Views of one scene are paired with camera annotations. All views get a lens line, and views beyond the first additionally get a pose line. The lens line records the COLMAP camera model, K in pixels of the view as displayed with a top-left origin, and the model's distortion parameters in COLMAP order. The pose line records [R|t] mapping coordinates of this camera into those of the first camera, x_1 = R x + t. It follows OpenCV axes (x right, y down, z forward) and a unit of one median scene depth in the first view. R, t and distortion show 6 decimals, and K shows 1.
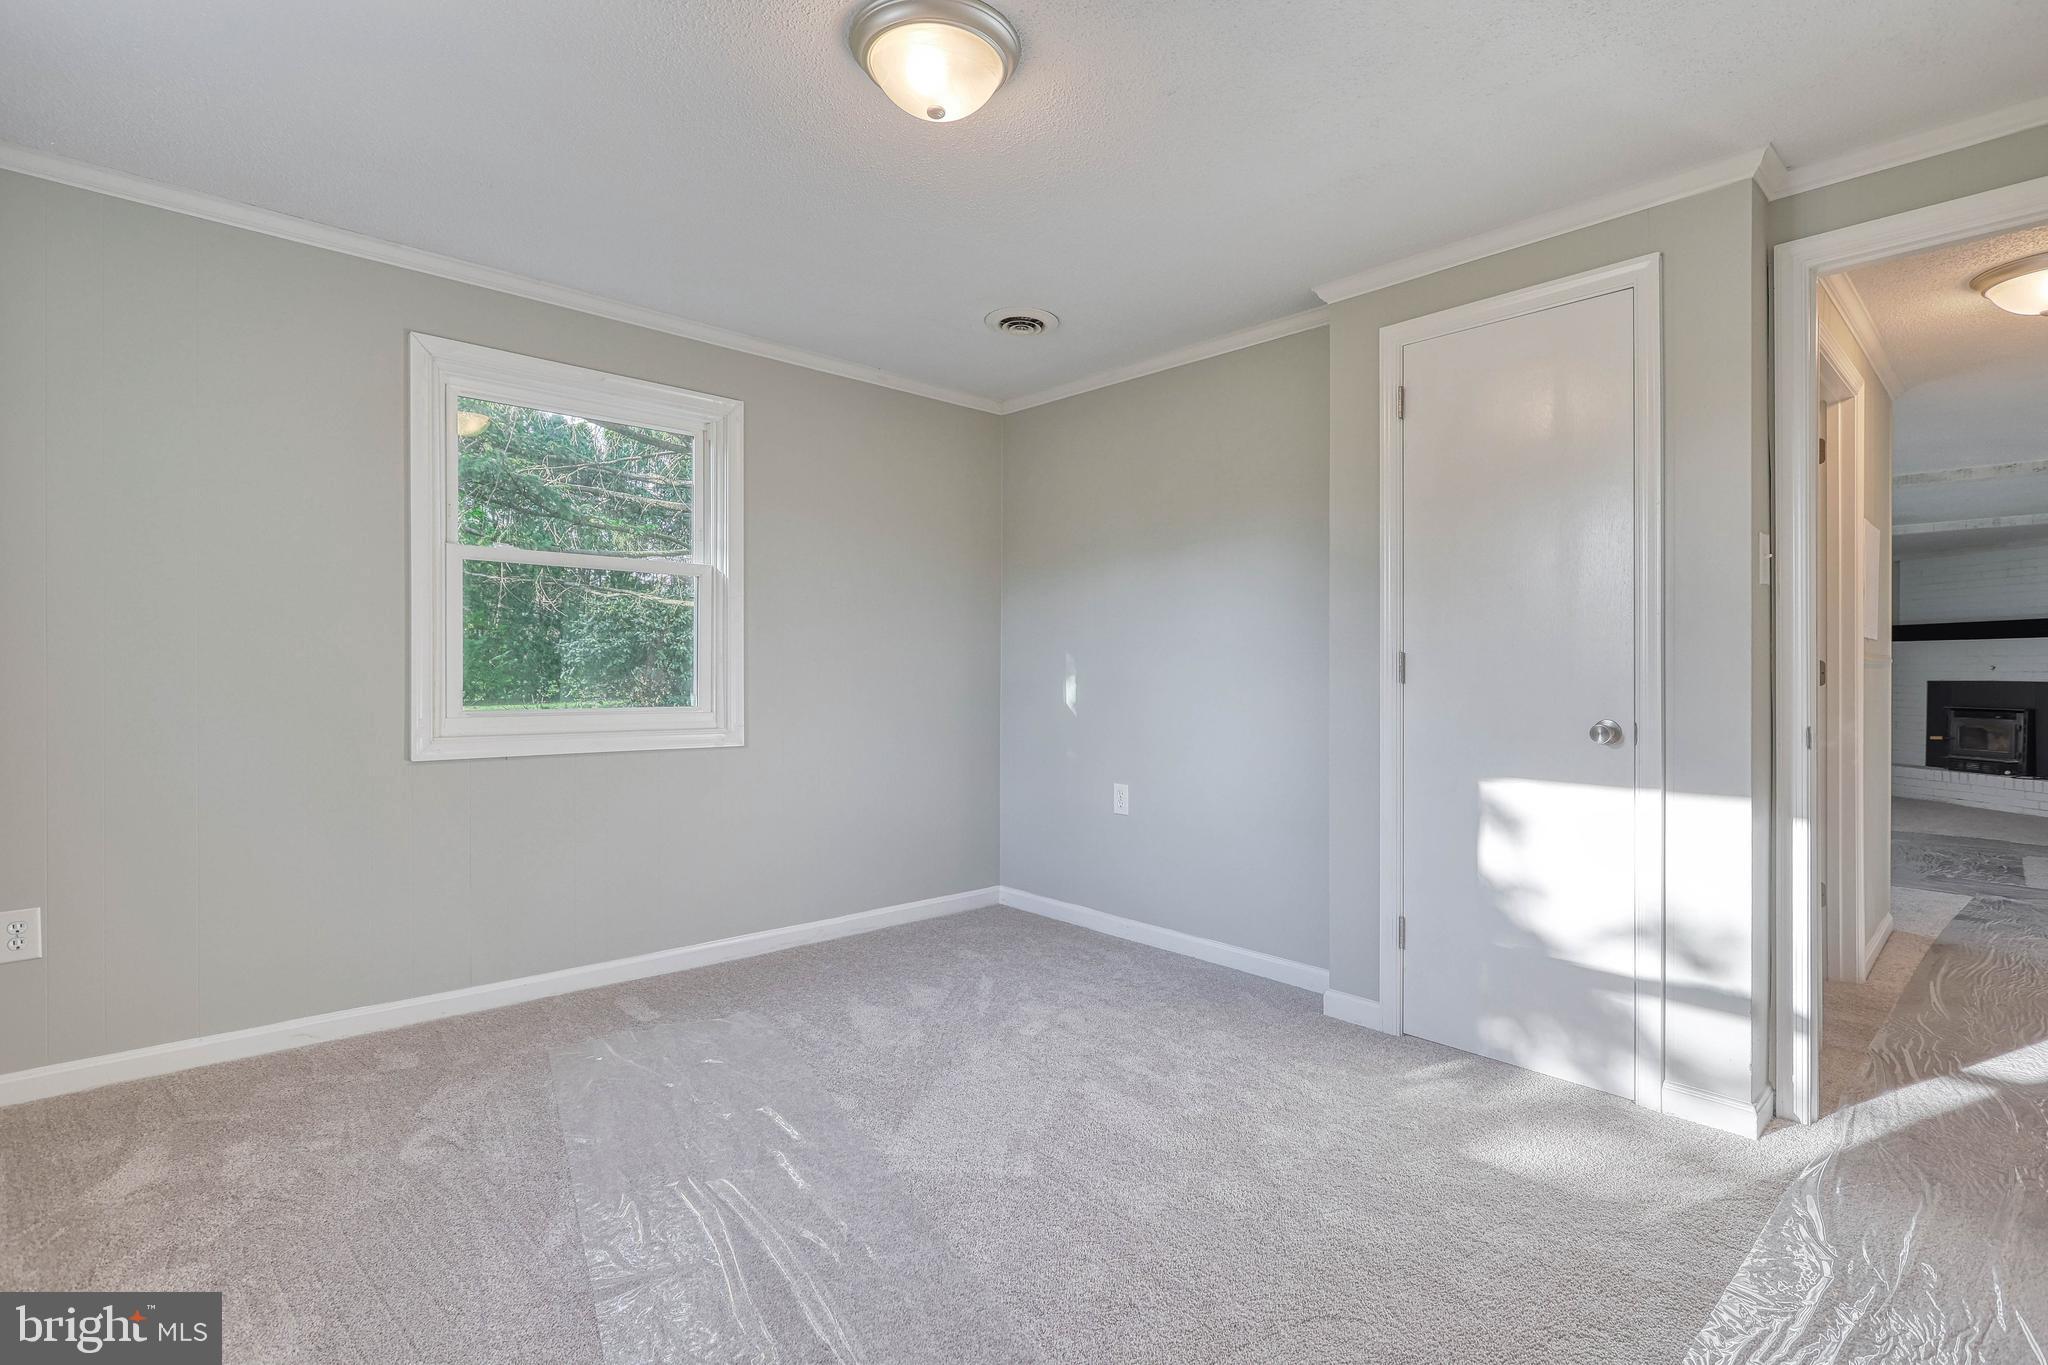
lens RADIAL K [[982.0, 0, 1040.6], [0, 982.0, 685.7], [0, 0, 1]] dist [-0.002503, 0.003392]
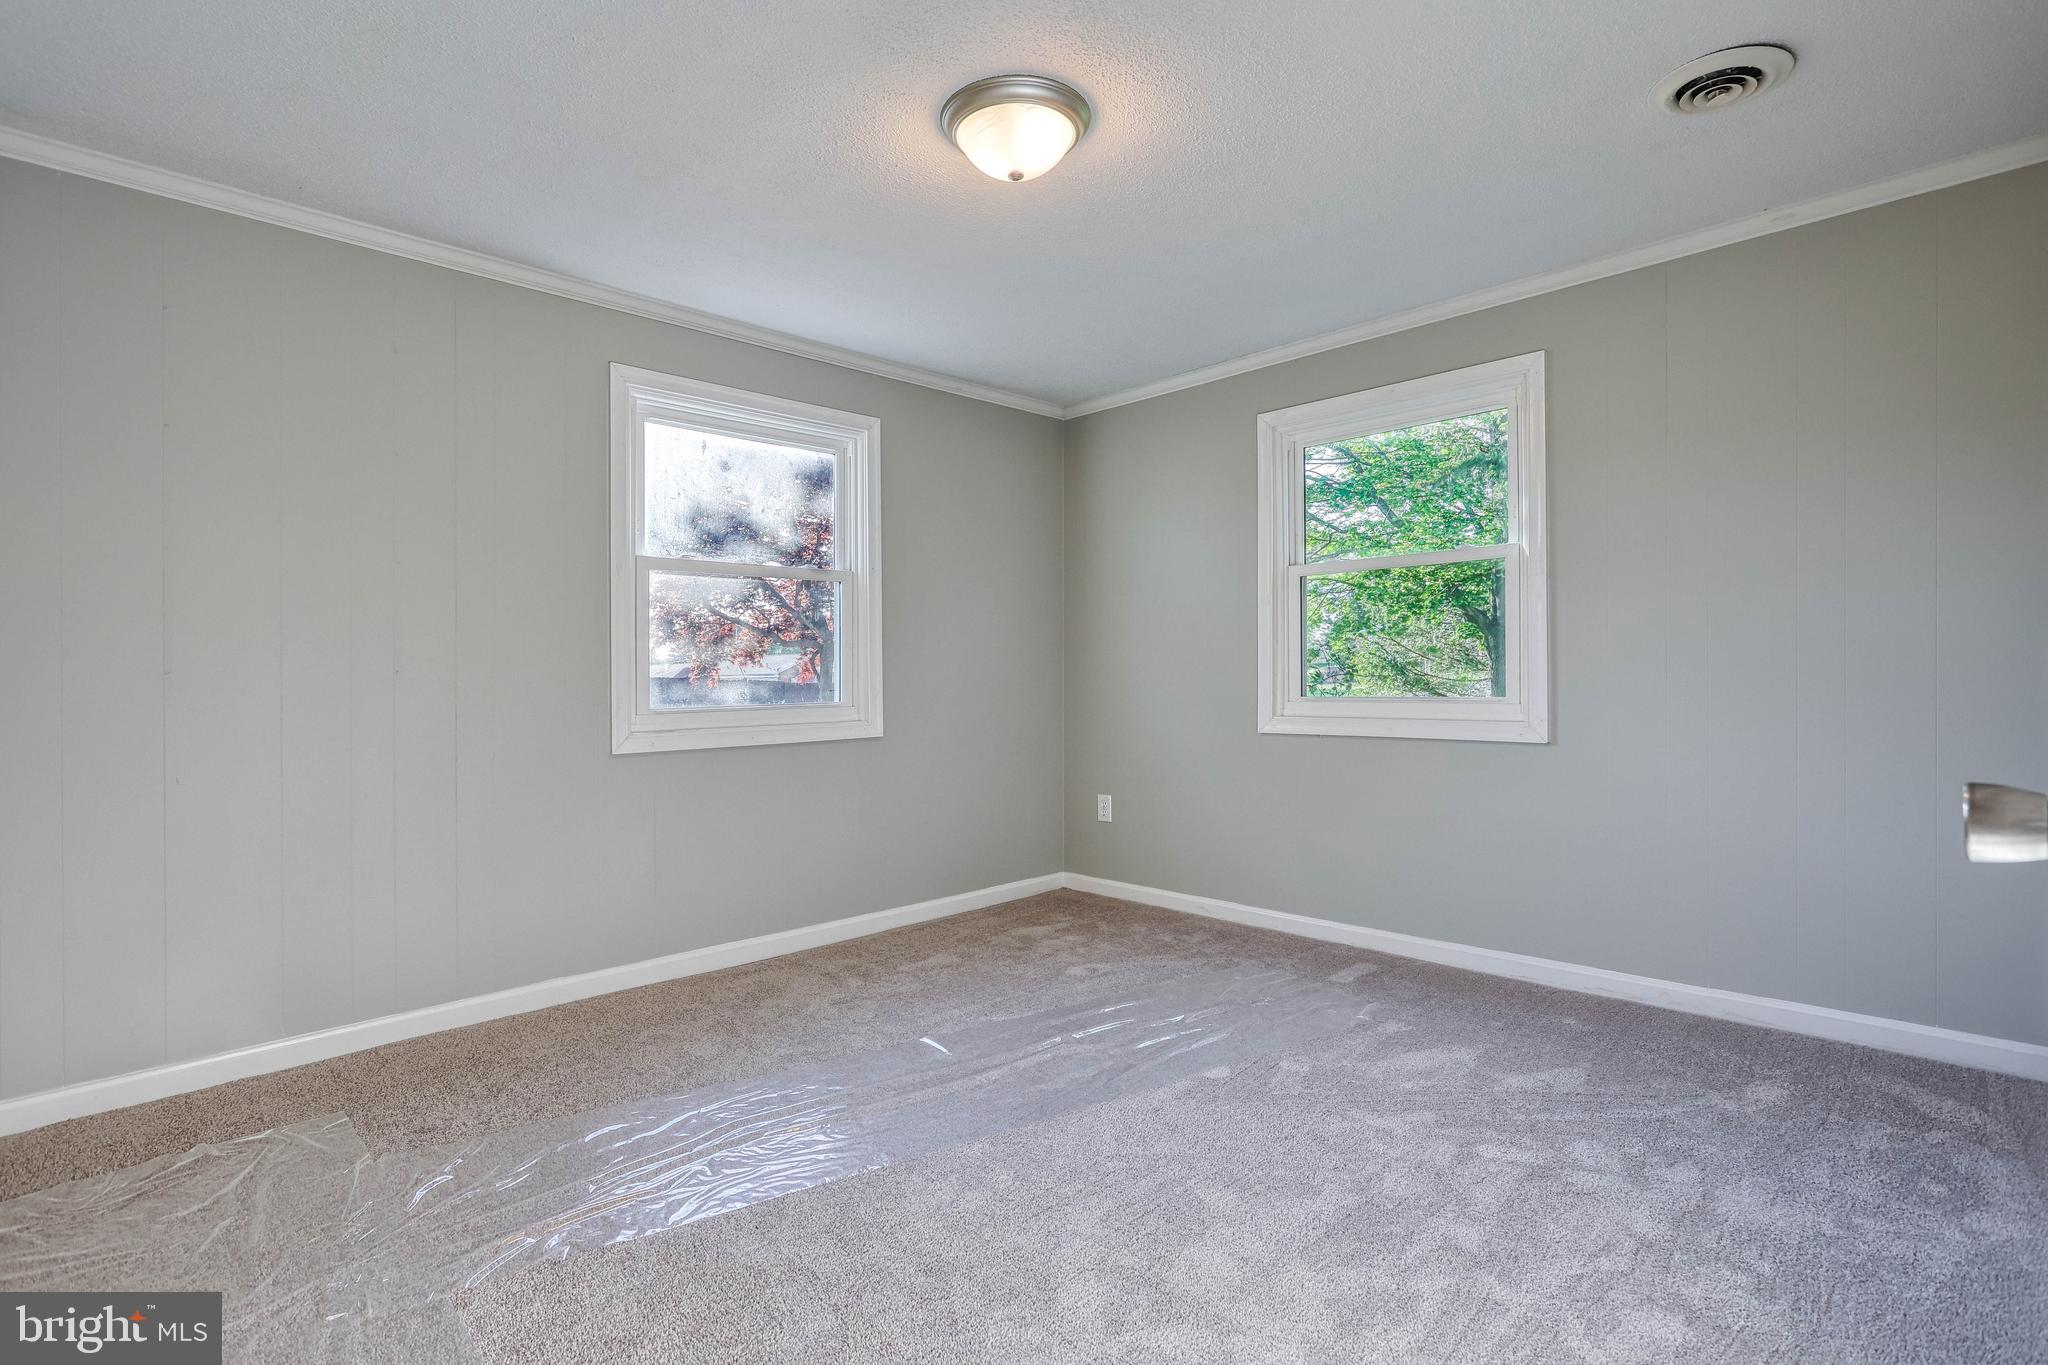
lens RADIAL K [[982.0, 0, 1015.4], [0, 982.0, 696.2], [0, 0, 1]] dist [-0.002503, 0.003392]
pose [[0.019591, 0.018730, -0.999633, 0.680981], [0.010289, 0.999768, 0.018934, -0.003644], [0.999755, -0.010656, 0.019394, 0.614527]]
